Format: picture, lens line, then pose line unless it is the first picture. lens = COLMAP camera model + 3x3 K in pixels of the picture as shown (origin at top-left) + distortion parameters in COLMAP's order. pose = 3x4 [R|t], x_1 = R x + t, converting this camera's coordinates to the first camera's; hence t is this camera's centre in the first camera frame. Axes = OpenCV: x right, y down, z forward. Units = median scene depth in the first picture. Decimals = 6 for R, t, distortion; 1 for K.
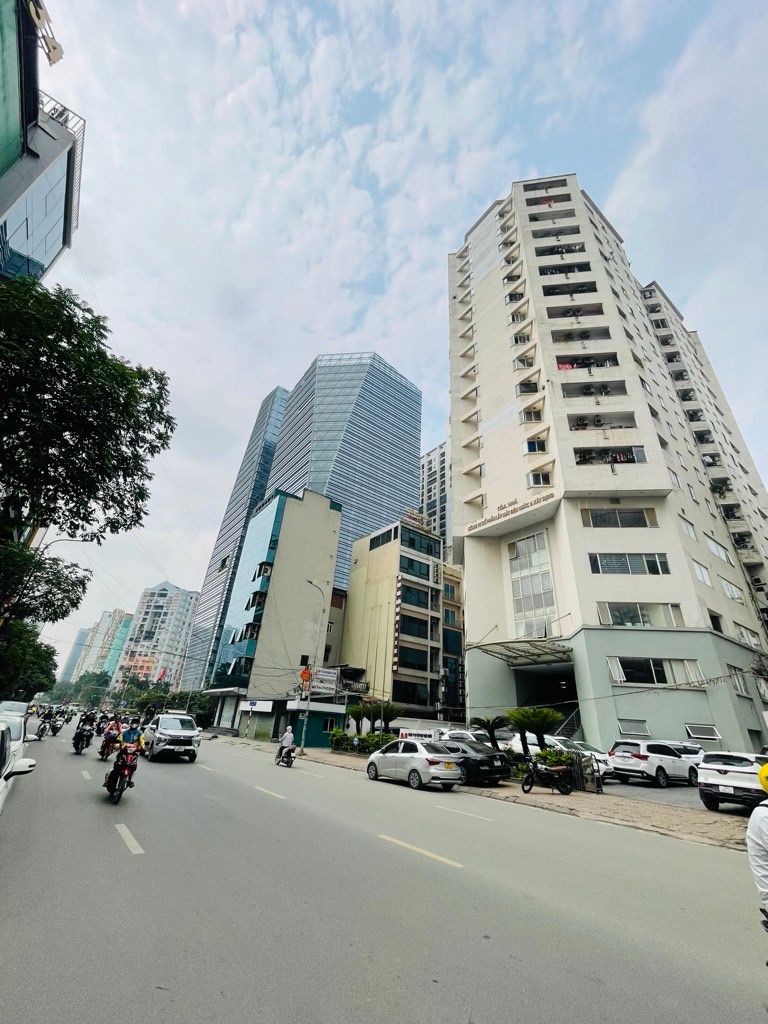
lens RADIAL K [[413.1, 0, 385.6], [0, 413.1, 504.1], [0, 0, 1]] dist [0.000198, -0.000289]
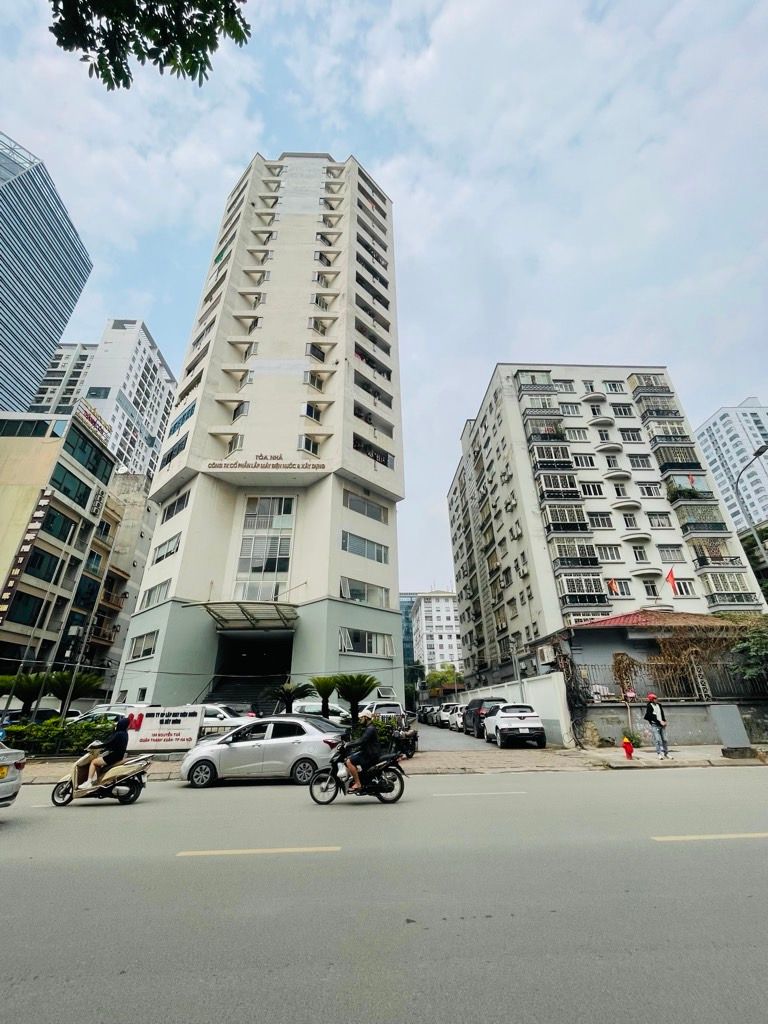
lens RADIAL K [[413.1, 0, 385.6], [0, 413.1, 504.1], [0, 0, 1]] dist [0.000198, -0.000289]
pose [[0.575552, 0.298290, 0.761422, -0.217898], [-0.345451, 0.932630, -0.104238, 0.104829], [-0.741218, -0.203040, 0.639821, 0.214730]]
